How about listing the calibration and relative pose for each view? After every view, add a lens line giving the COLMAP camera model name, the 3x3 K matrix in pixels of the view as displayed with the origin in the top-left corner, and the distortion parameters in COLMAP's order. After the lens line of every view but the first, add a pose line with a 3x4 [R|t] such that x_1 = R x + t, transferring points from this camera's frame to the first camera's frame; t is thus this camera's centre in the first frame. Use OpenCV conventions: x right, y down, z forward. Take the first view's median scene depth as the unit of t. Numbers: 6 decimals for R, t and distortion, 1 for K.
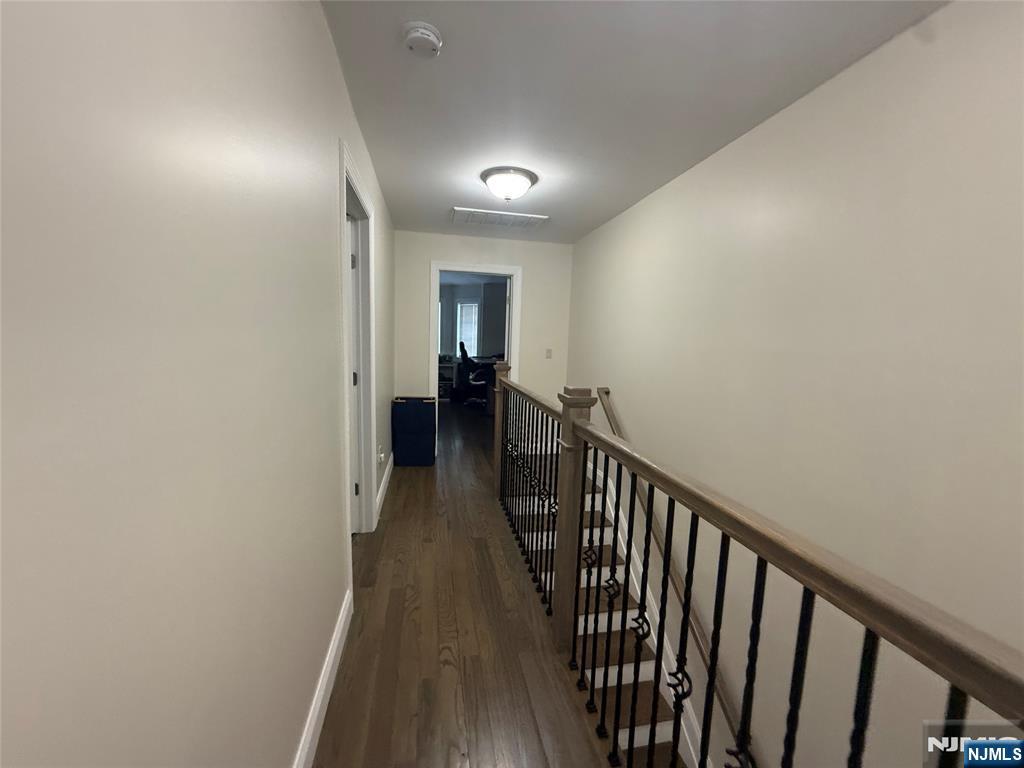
lens RADIAL K [[411.1, 0, 511.7], [0, 411.1, 385.6], [0, 0, 1]] dist [0.000273, -0.000027]
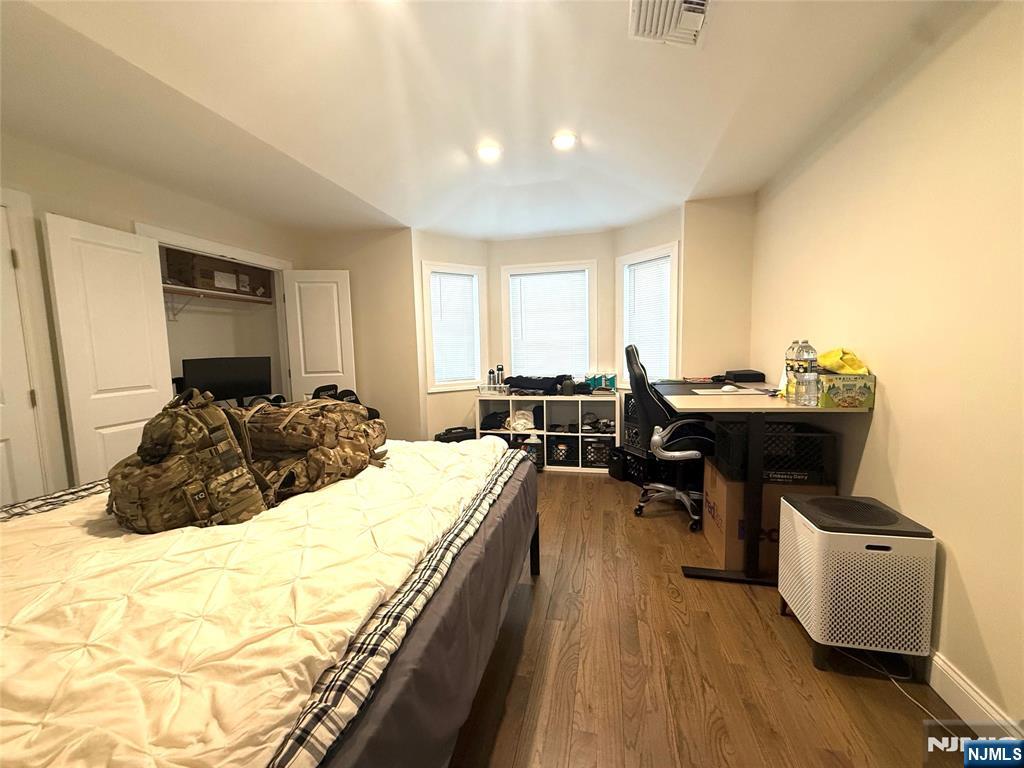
lens RADIAL K [[411.1, 0, 511.6], [0, 411.1, 384.7], [0, 0, 1]] dist [0.000273, -0.000027]
pose [[0.910061, -0.016680, -0.414139, -0.056303], [0.007471, 0.999688, -0.023847, -0.054588], [0.414407, 0.018608, 0.909901, 0.533014]]
